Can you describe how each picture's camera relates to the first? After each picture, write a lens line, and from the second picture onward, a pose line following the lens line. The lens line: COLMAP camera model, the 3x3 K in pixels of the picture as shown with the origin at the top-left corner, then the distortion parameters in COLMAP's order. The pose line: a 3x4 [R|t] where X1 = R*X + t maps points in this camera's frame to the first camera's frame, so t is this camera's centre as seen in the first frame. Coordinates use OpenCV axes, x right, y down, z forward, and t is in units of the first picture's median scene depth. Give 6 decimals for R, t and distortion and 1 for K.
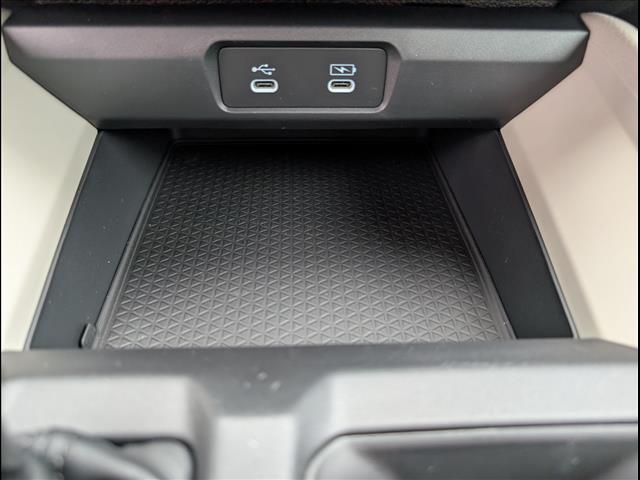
lens RADIAL K [[457.7, 0, 320.0], [0, 457.7, 240.0], [0, 0, 1]] dist [-0.006165, -0.002768]
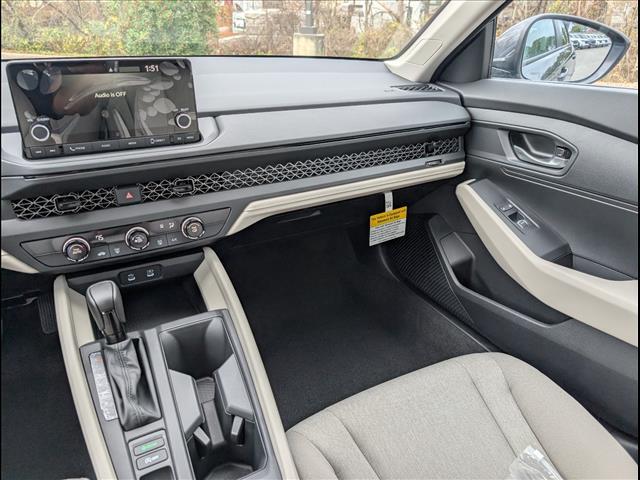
lens RADIAL K [[457.7, 0, 320.0], [0, 457.7, 240.0], [0, 0, 1]] dist [-0.006165, -0.002768]
pose [[0.887888, -0.199656, 0.414478, -0.269658], [0.280452, 0.949064, -0.143612, 0.441337], [-0.364693, 0.243753, 0.898657, -3.684489]]
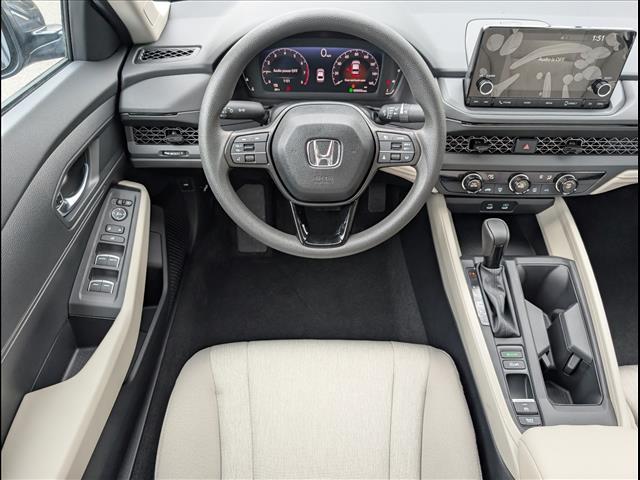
lens RADIAL K [[457.7, 0, 320.0], [0, 457.7, 240.0], [0, 0, 1]] dist [-0.006165, -0.002768]
pose [[0.999892, 0.005241, -0.013747, -2.005465], [-0.004451, 0.998371, 0.056880, -0.274518], [0.014023, -0.056812, 0.998286, -4.248761]]
